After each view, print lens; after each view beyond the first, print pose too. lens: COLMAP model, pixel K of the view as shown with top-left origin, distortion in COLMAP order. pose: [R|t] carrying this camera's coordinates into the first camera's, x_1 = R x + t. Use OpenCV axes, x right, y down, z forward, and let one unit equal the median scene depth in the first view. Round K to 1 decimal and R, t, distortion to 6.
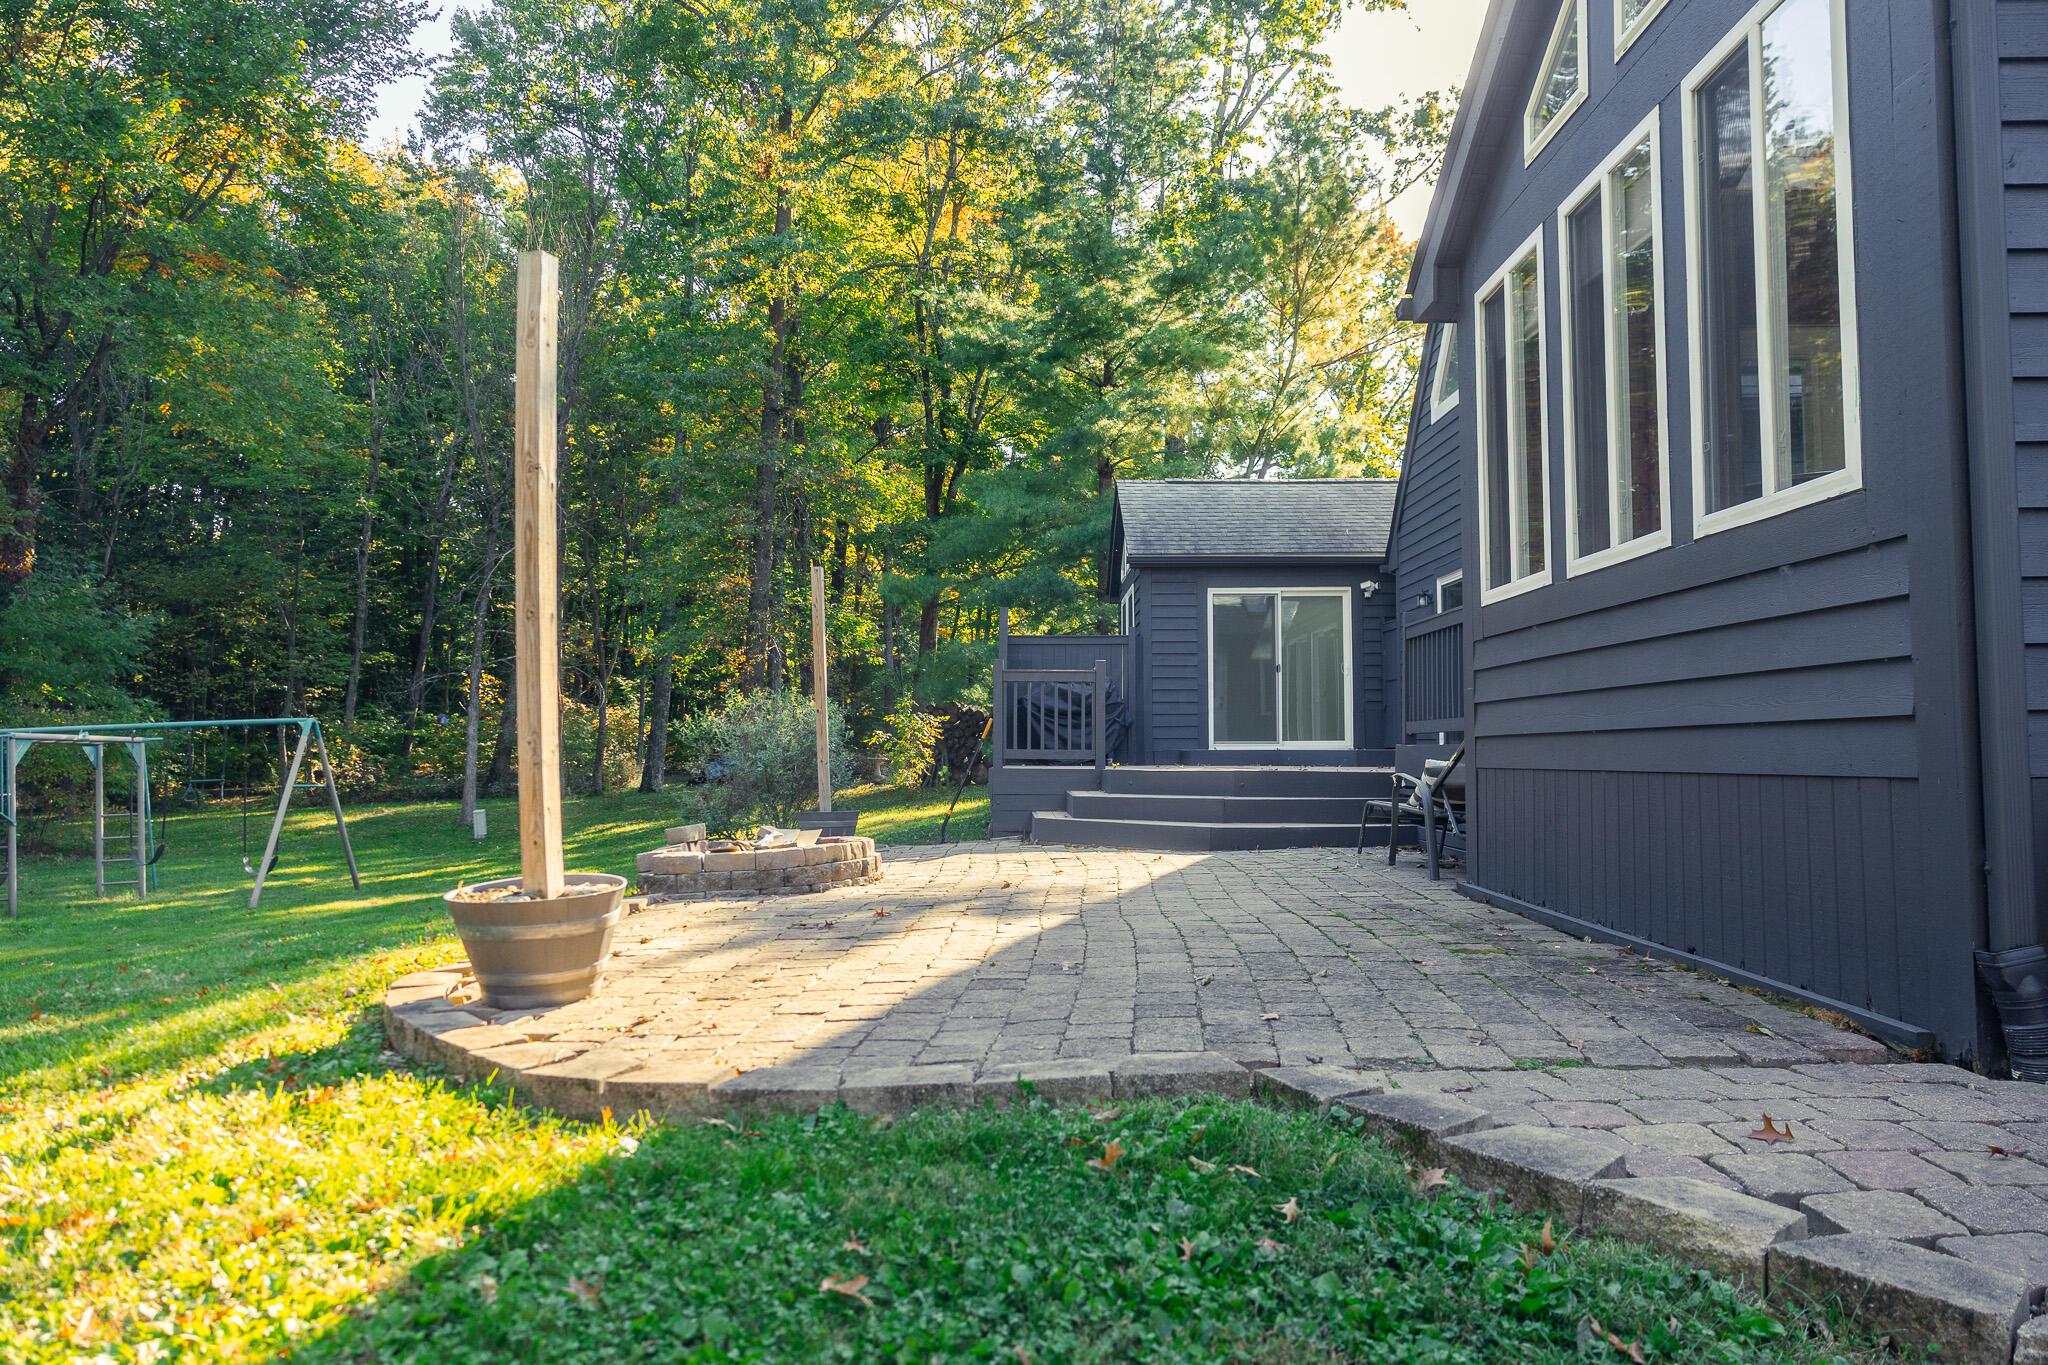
lens RADIAL K [[1382.5, 0, 1024.2], [0, 1382.5, 695.0], [0, 0, 1]] dist [-0.004151, 0.009029]
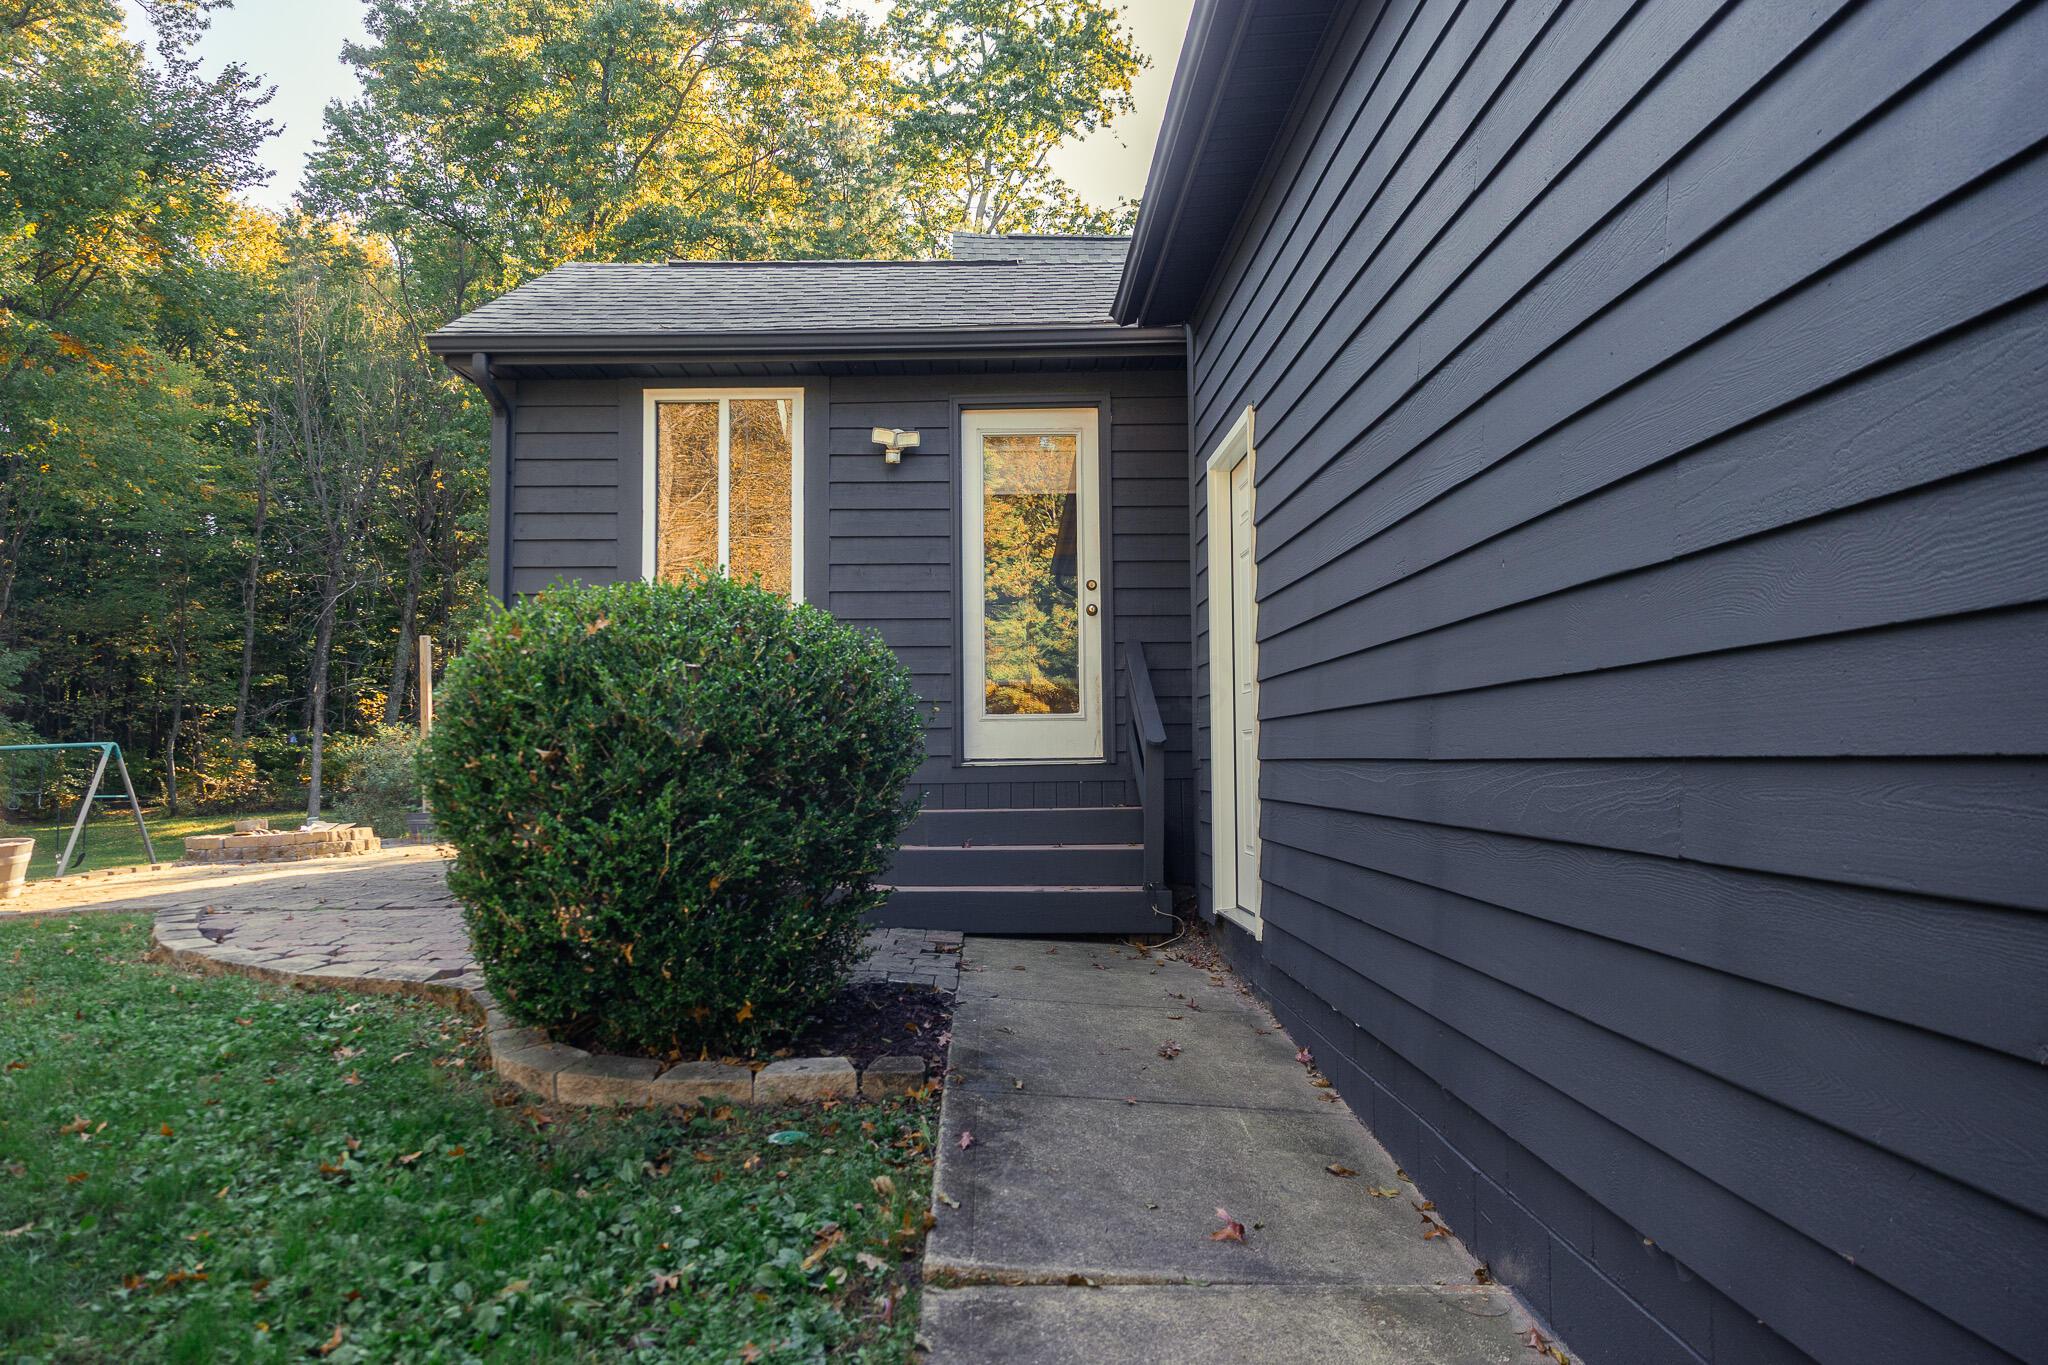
lens RADIAL K [[1382.5, 0, 1006.6], [0, 1382.5, 689.6], [0, 0, 1]] dist [-0.004151, 0.009029]
pose [[0.999987, -0.002744, 0.004255, 0.184178], [0.002792, 0.999933, -0.011208, -0.009645], [-0.004224, 0.011220, 0.999928, -0.161038]]
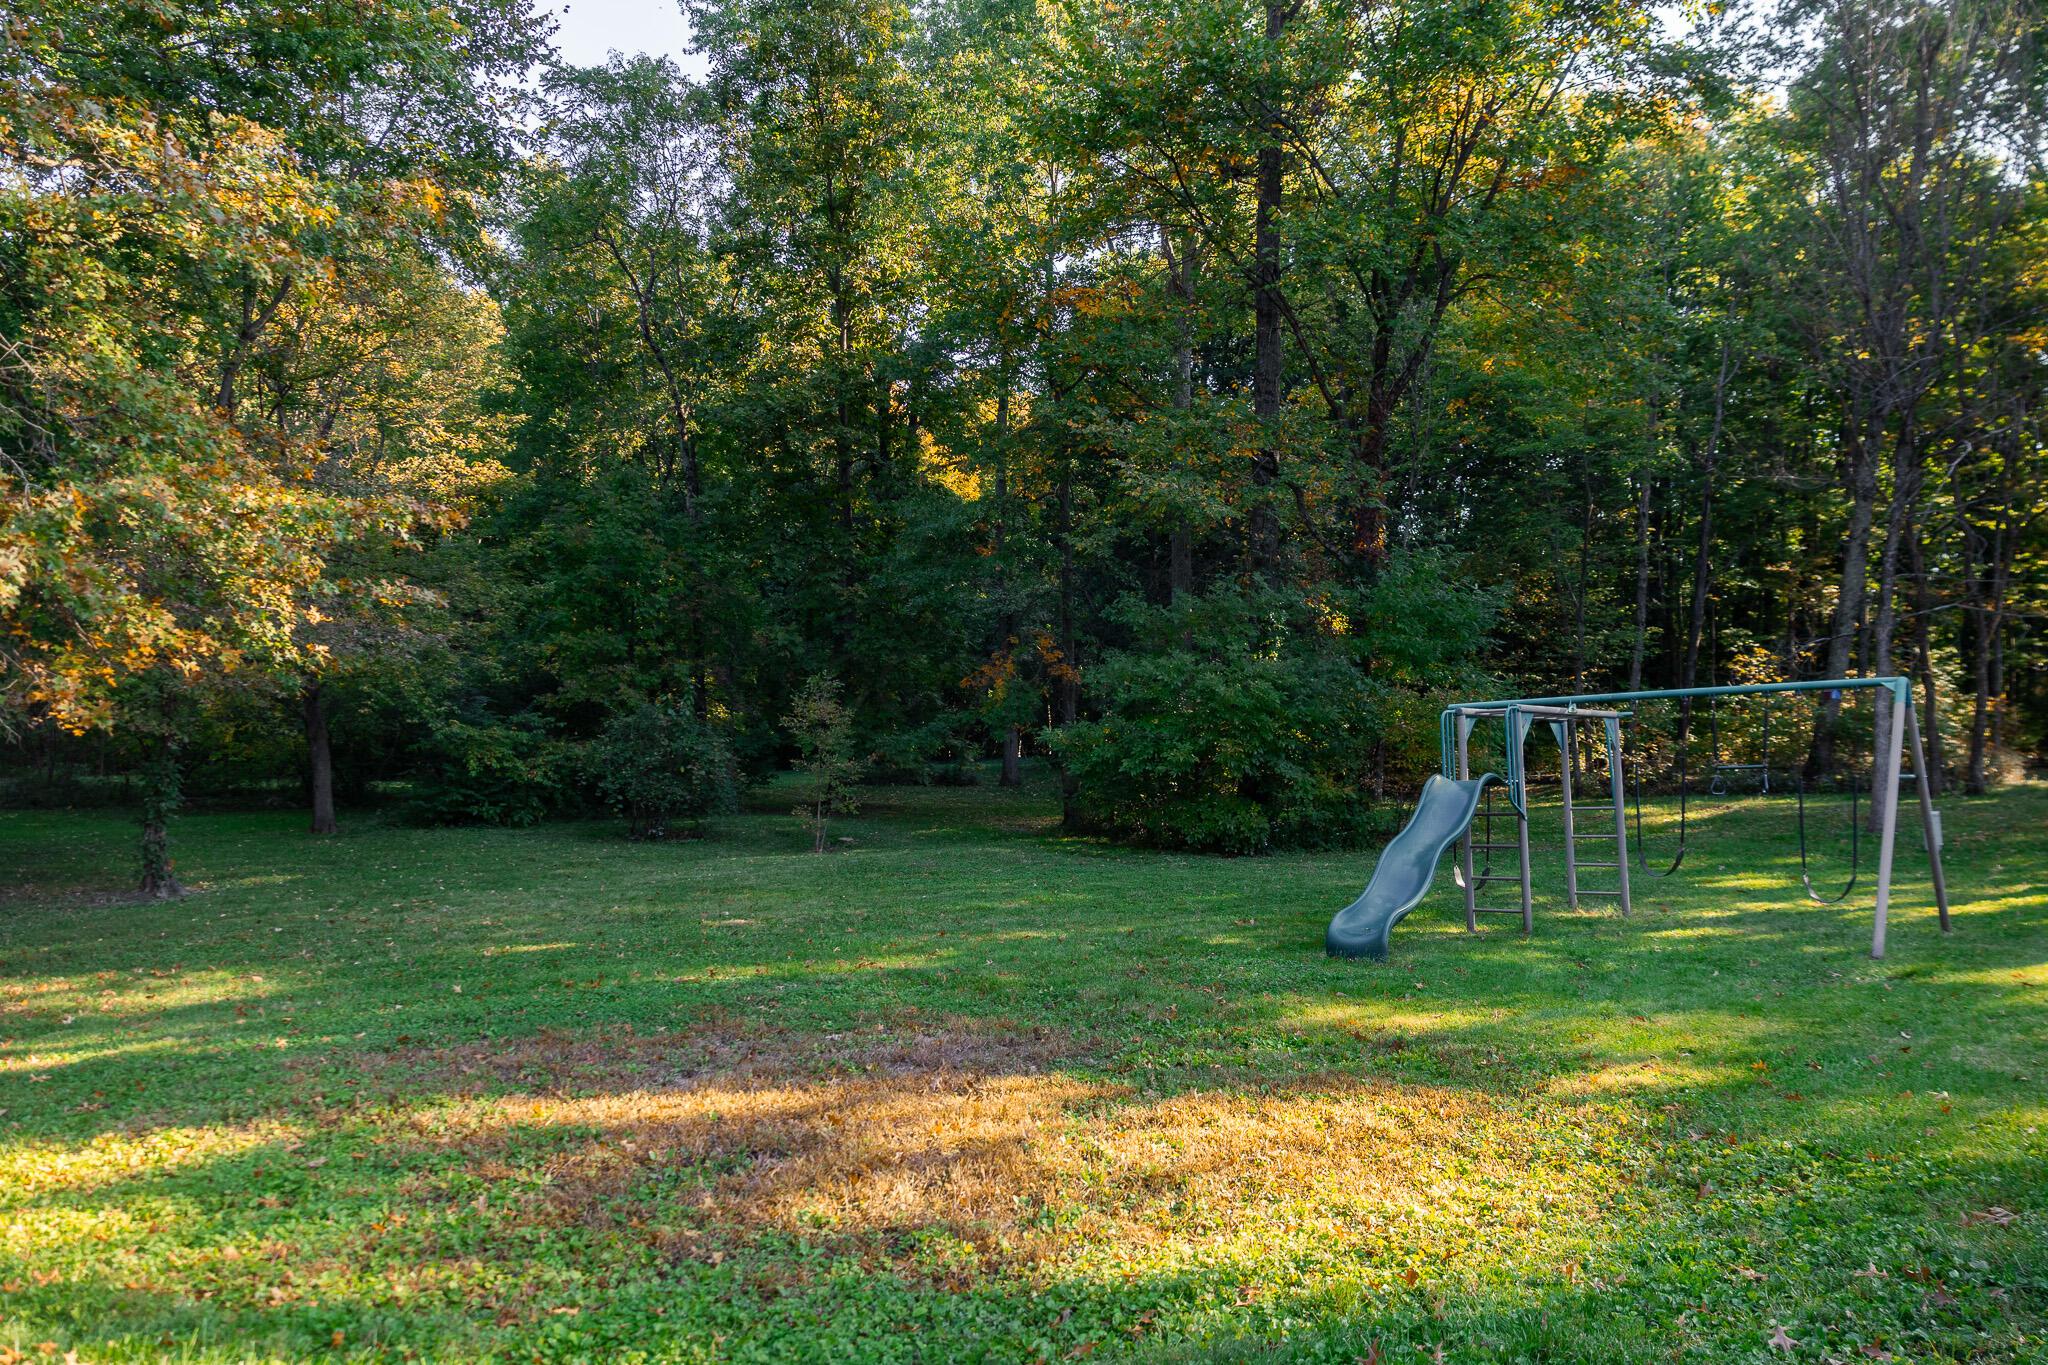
lens RADIAL K [[1382.5, 0, 1012.7], [0, 1382.5, 701.8], [0, 0, 1]] dist [-0.004151, 0.009029]
pose [[0.705854, -0.017805, -0.708134, -0.213510], [0.026421, 0.999650, 0.001201, 0.009899], [0.707864, -0.019557, 0.706078, 0.128776]]
